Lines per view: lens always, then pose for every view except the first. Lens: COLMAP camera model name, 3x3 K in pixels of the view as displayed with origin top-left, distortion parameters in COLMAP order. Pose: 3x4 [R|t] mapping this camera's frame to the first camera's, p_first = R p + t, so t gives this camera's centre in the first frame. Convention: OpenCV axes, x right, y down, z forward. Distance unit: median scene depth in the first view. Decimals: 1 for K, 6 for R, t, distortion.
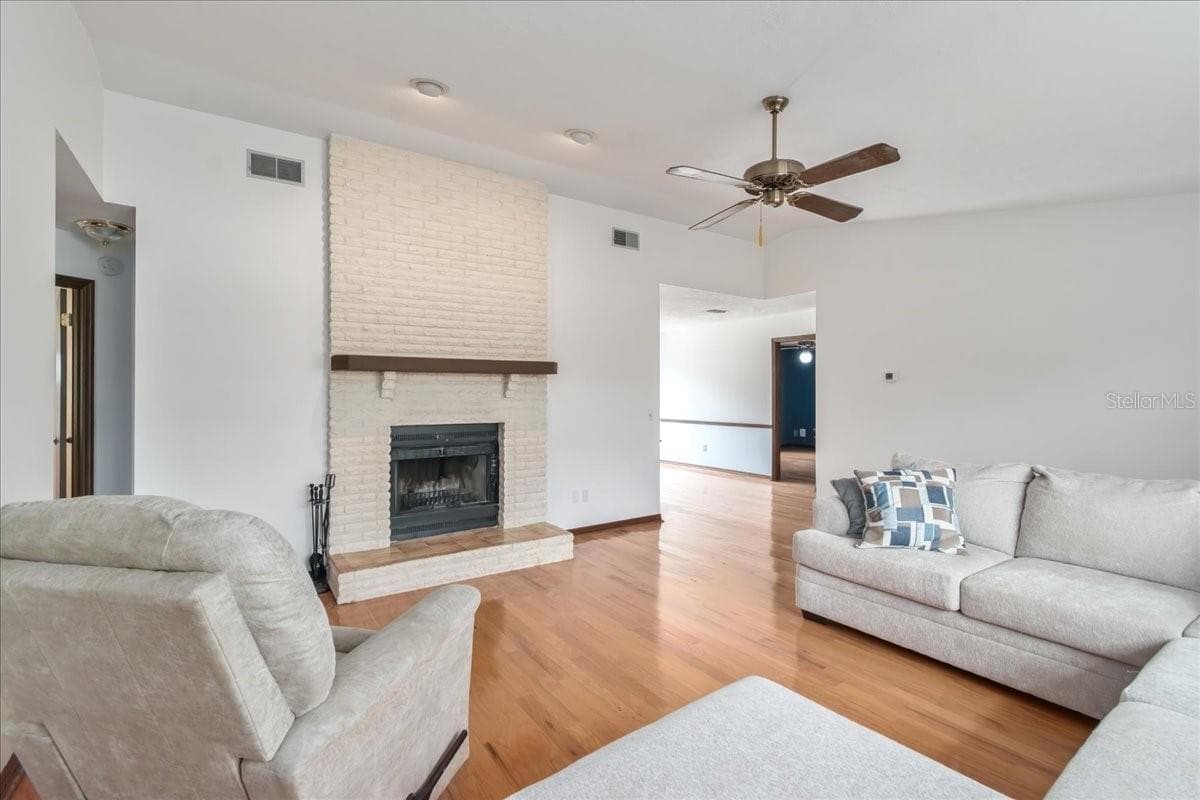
lens RADIAL K [[533.3, 0, 601.5], [0, 533.3, 391.8], [0, 0, 1]] dist [-0.000322, -0.000388]
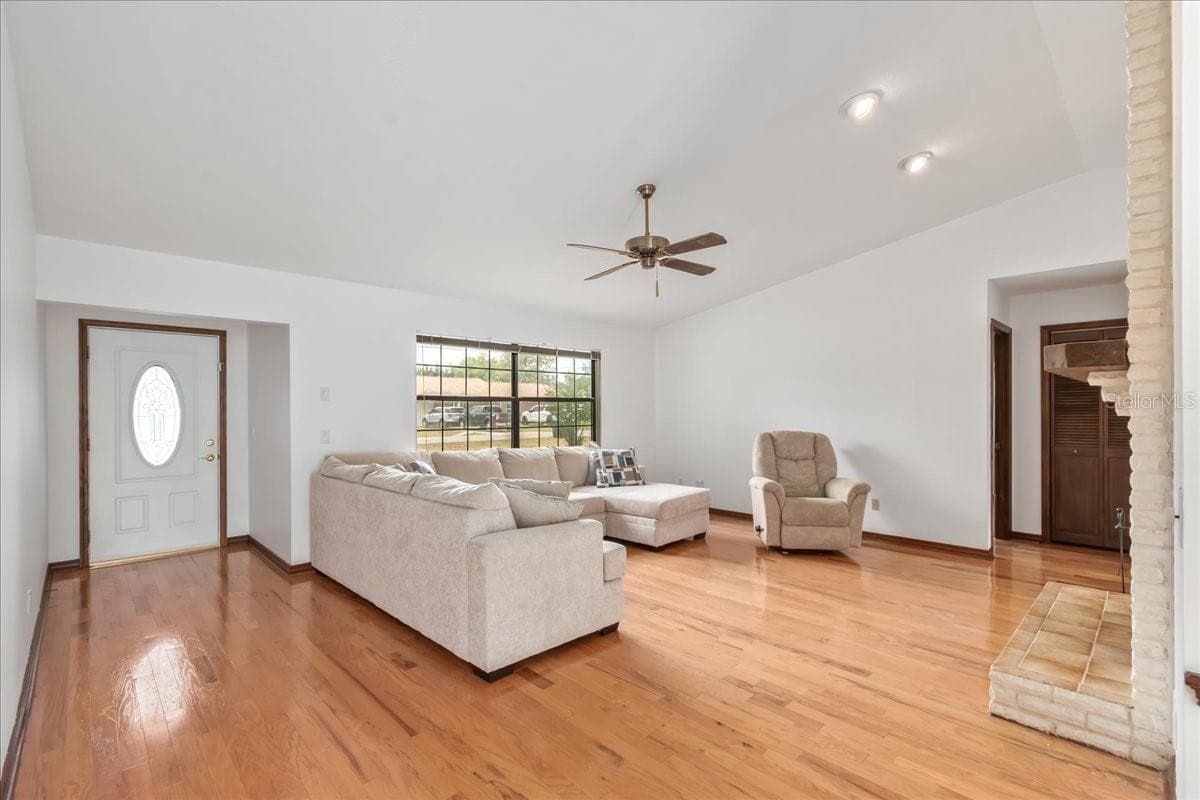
lens RADIAL K [[536.6, 0, 601.8], [0, 536.6, 409.0], [0, 0, 1]] dist [0.000676, -0.000115]
pose [[-0.987216, 0.004788, -0.159316, 0.647770], [0.005775, 0.999967, -0.005731, 0.007659], [0.159283, -0.006578, -0.987211, 2.297408]]
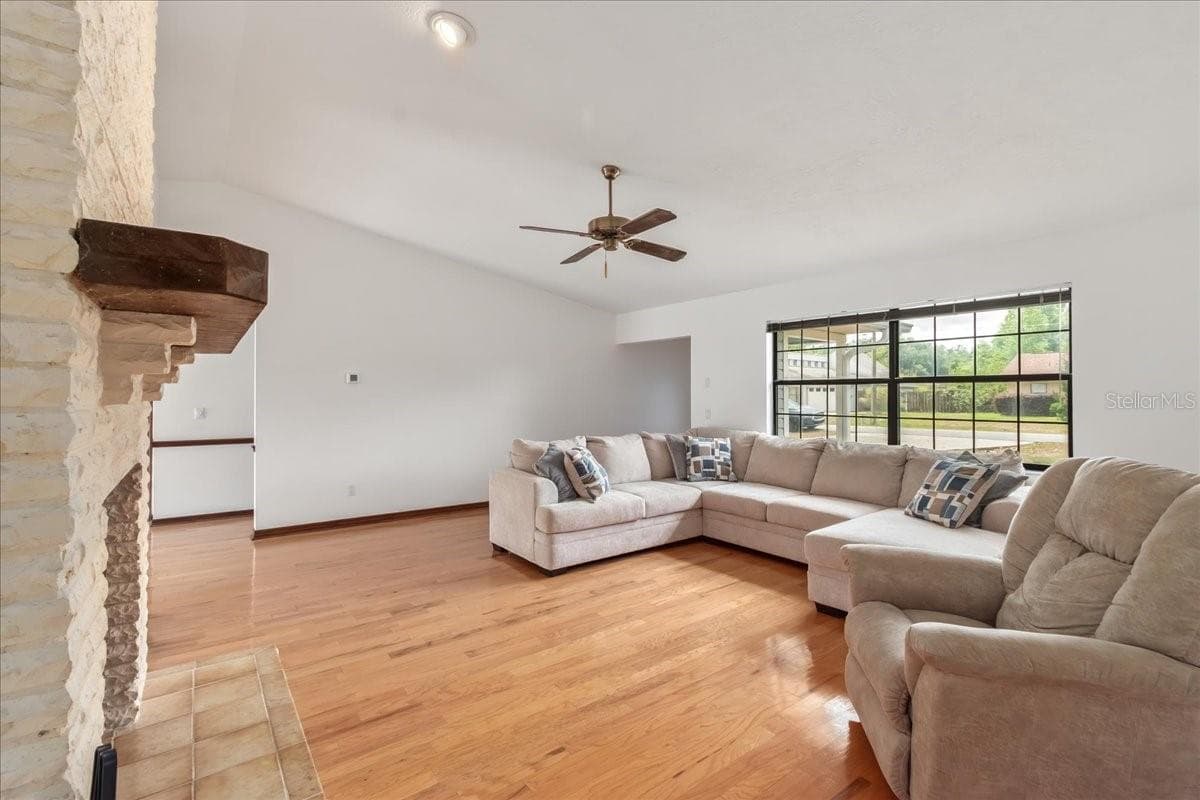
lens RADIAL K [[539.0, 0, 607.3], [0, 539.0, 393.9], [0, 0, 1]] dist [0.001266, 0.000087]
pose [[-0.048545, 0.006566, 0.998799, -0.988422], [-0.005925, 0.999959, -0.006862, 0.011427], [-0.998803, -0.006251, -0.048505, 1.067538]]
